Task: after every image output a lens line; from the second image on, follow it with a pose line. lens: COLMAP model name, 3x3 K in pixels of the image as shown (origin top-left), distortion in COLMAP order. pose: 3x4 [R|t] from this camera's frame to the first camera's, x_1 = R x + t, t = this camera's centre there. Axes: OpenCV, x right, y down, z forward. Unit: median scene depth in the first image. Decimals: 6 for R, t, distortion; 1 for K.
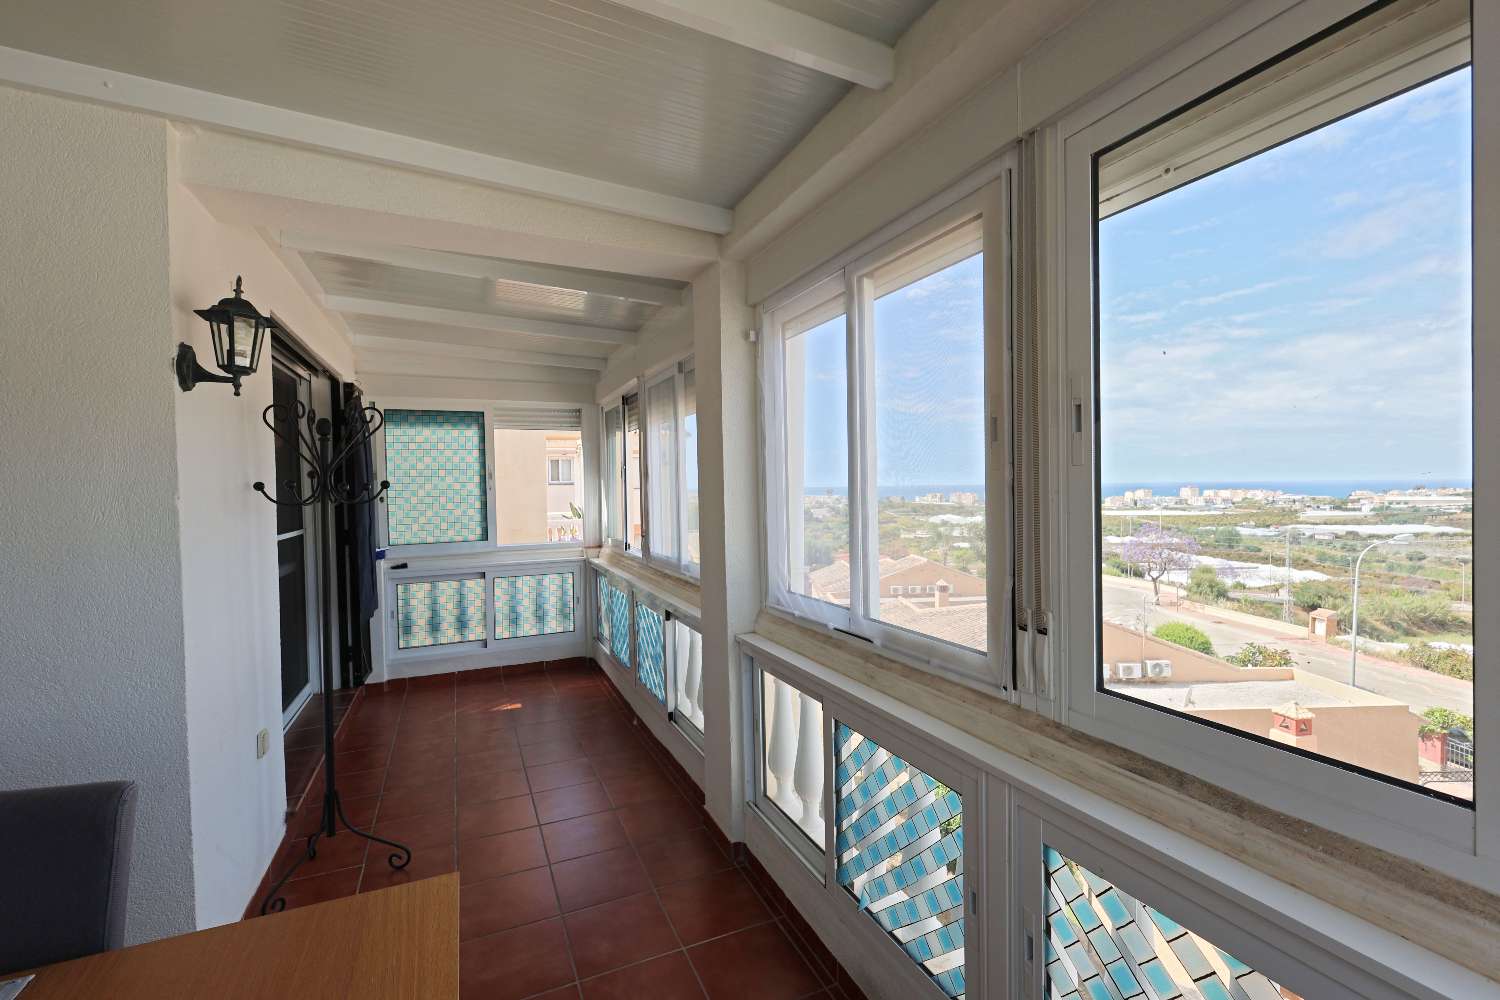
lens RADIAL K [[652.3, 0, 751.1], [0, 652.3, 494.2], [0, 0, 1]] dist [-0.000234, 0.007142]
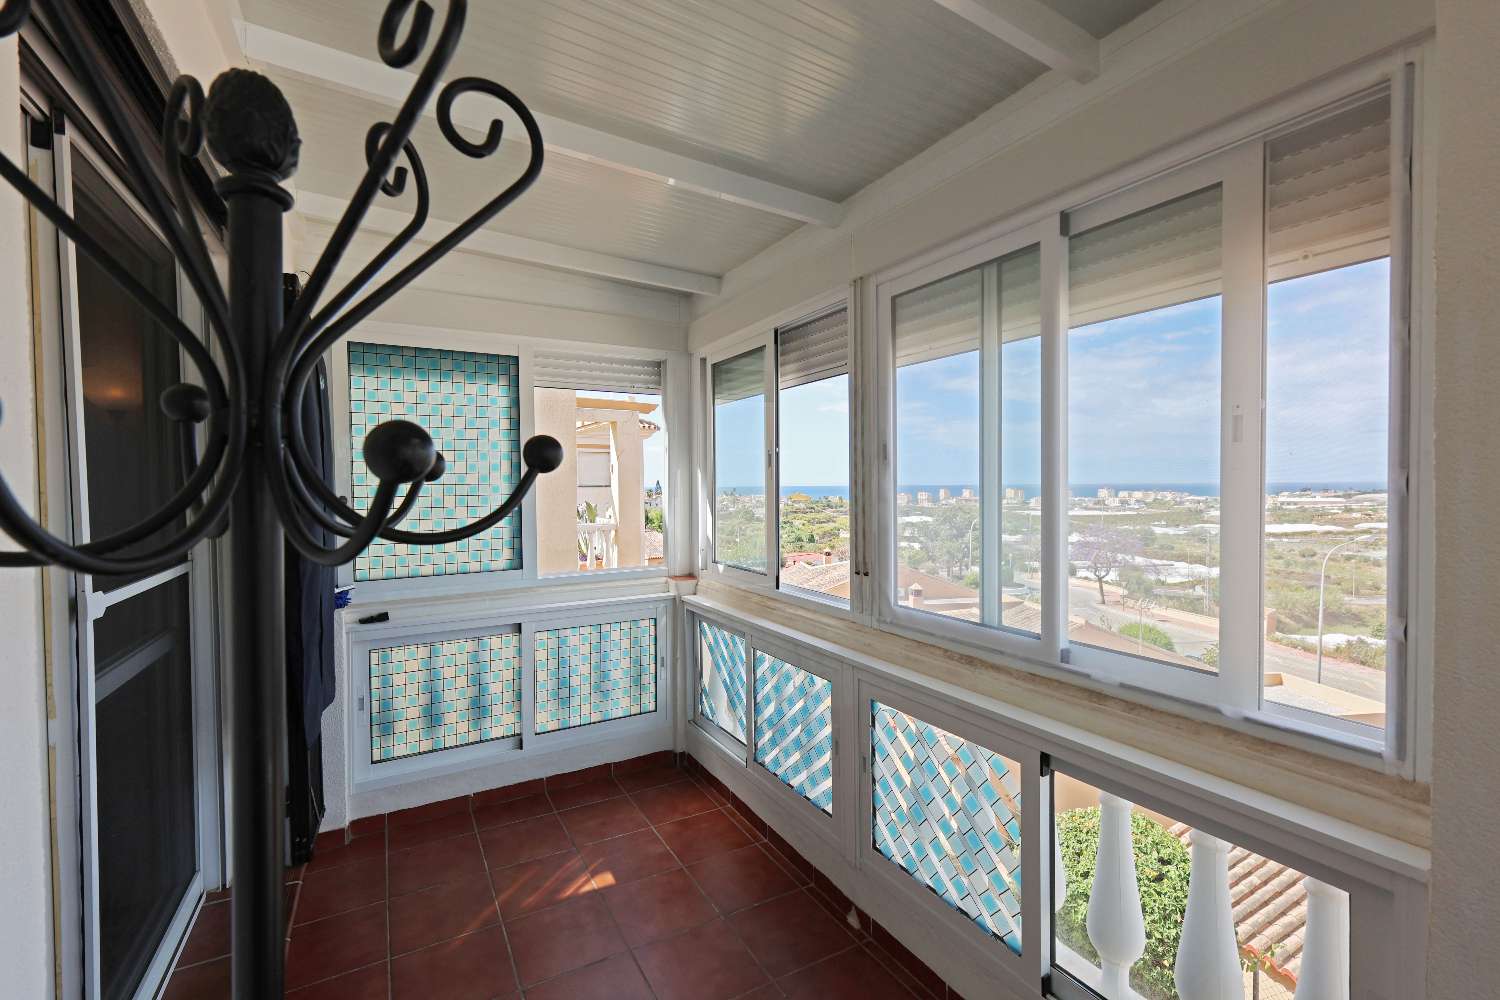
lens RADIAL K [[652.3, 0, 751.1], [0, 652.3, 494.2], [0, 0, 1]] dist [-0.000234, 0.007142]
pose [[0.995379, 0.004080, 0.095936, -0.241723], [-0.004163, 0.999991, 0.000666, -0.000423], [-0.095933, -0.001062, 0.995387, 0.363967]]
